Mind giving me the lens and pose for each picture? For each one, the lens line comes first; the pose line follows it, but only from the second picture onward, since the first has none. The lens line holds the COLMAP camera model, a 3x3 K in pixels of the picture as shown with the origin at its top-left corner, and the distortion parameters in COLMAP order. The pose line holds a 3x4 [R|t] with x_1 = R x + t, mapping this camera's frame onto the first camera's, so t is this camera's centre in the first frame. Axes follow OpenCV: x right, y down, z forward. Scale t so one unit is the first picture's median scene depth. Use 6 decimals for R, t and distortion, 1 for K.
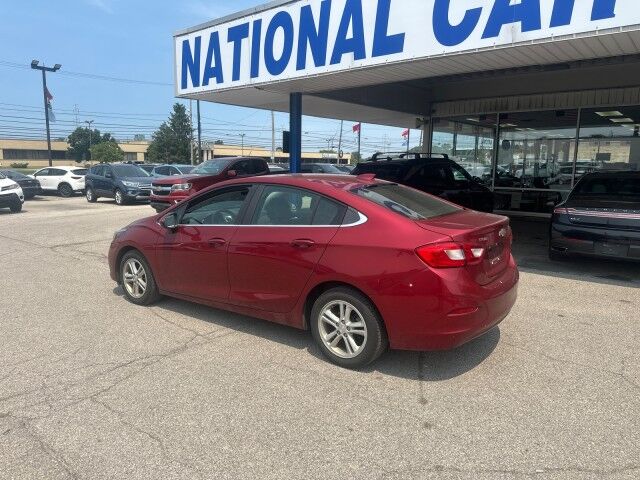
lens RADIAL K [[454.2, 0, 320.0], [0, 454.2, 240.0], [0, 0, 1]] dist [0.045821, -0.057710]
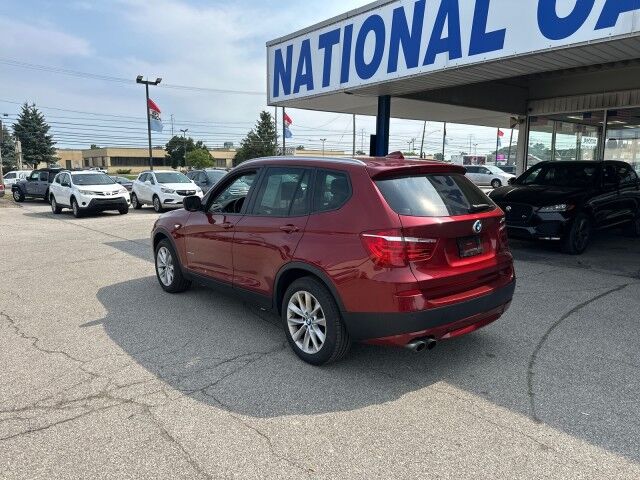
lens RADIAL K [[454.2, 0, 320.0], [0, 454.2, 240.0], [0, 0, 1]] dist [0.045821, -0.057710]
pose [[0.985186, 0.016142, -0.170727, -0.018342], [-0.017502, 0.999826, -0.006465, -0.000388], [0.170593, 0.009357, 0.985297, 0.000872]]
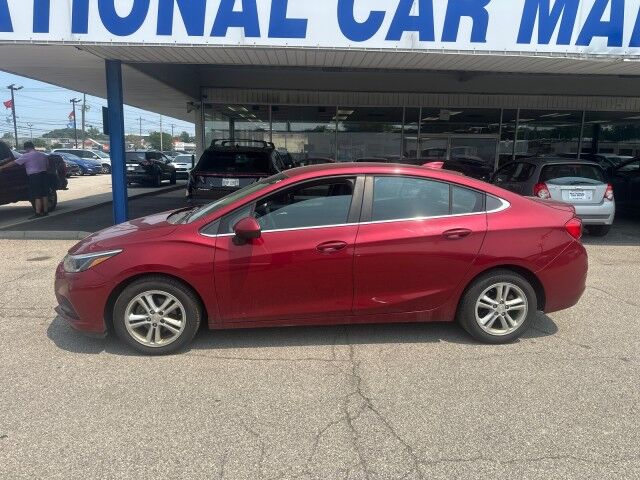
lens RADIAL K [[454.2, 0, 320.0], [0, 454.2, 240.0], [0, 0, 1]] dist [0.045821, -0.057710]
pose [[0.747917, -0.118627, 0.653106, -0.361714], [0.100829, 0.992787, 0.064859, -0.029235], [-0.656090, 0.017343, 0.754484, 0.178513]]
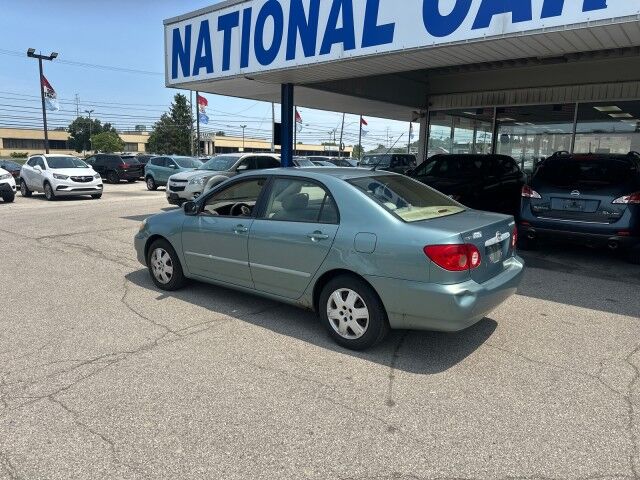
lens RADIAL K [[453.6, 0, 322.4], [0, 453.6, 241.9], [0, 0, 1]] dist [0.040658, -0.049196]
pose [[0.999948, 0.010110, 0.001559, 0.025157], [-0.010139, 0.999744, 0.020216, -0.002711], [-0.001354, -0.020231, 0.999794, 0.012682]]
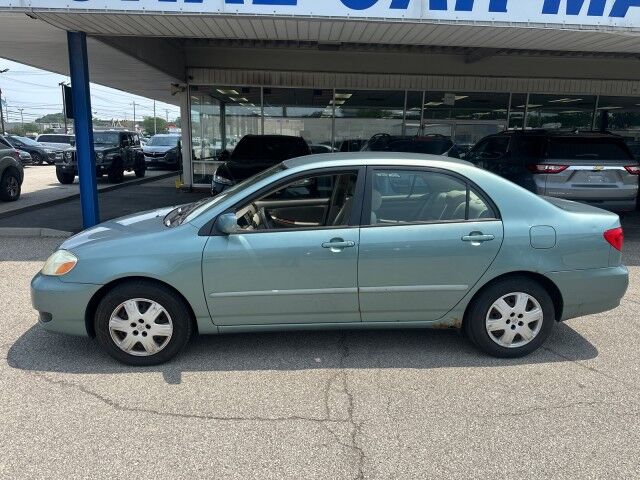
lens RADIAL K [[454.2, 0, 320.0], [0, 454.2, 240.0], [0, 0, 1]] dist [0.045821, -0.057710]
pose [[0.743390, -0.135334, 0.655024, -0.293271], [0.097449, 0.990781, 0.094110, -0.042343], [-0.661721, -0.006129, 0.749725, 0.247541]]
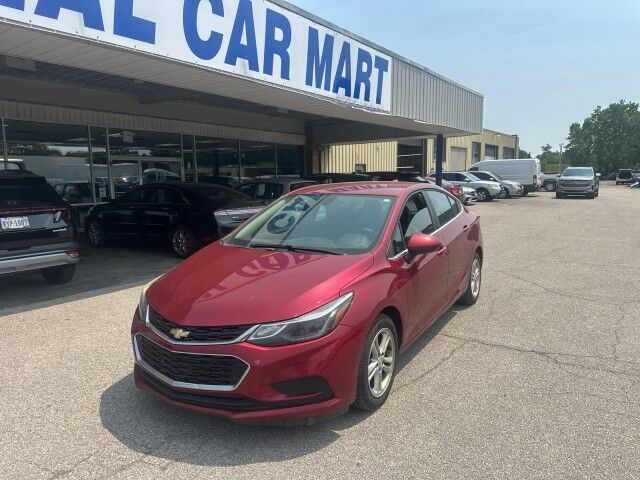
lens RADIAL K [[453.6, 0, 322.4], [0, 453.6, 241.9], [0, 0, 1]] dist [0.040658, -0.049196]
pose [[-0.080744, -0.144843, 0.986155, -0.536423], [0.179351, 0.971125, 0.157320, -0.098516], [-0.980466, 0.189570, -0.052435, 0.595721]]
